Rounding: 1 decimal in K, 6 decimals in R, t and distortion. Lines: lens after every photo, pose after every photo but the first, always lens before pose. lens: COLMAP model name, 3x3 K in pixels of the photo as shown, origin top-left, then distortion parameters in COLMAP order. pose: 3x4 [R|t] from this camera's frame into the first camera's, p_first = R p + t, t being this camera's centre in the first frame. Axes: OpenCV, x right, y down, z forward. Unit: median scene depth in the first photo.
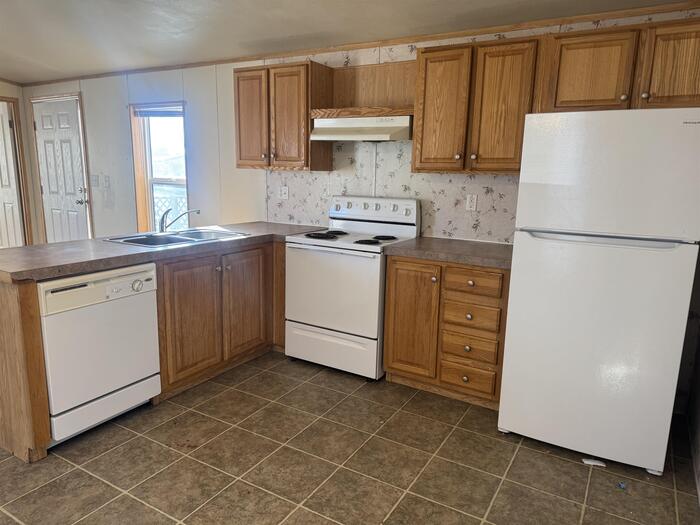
lens RADIAL K [[491.4, 0, 347.1], [0, 491.4, 268.3], [0, 0, 1]] dist [0.099123, -0.131578]
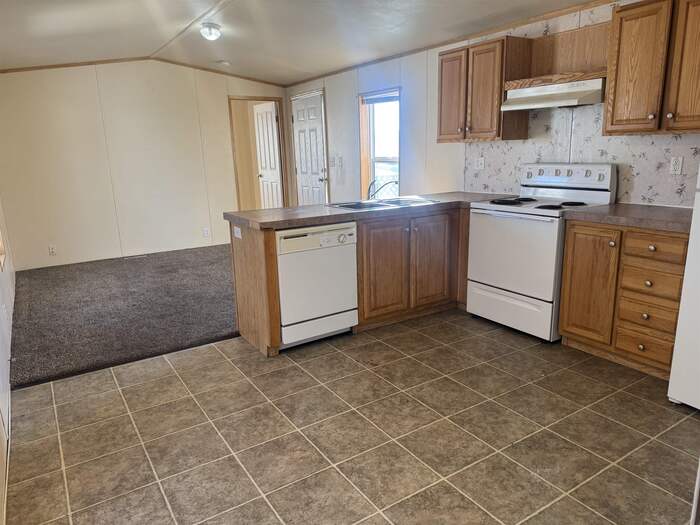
lens RADIAL K [[491.4, 0, 347.1], [0, 491.4, 268.3], [0, 0, 1]] dist [0.099123, -0.131578]
pose [[0.894187, 0.059161, -0.443768, 0.134431], [-0.040474, 0.997854, 0.051476, 0.037039], [0.445861, -0.028068, 0.894662, -0.119490]]
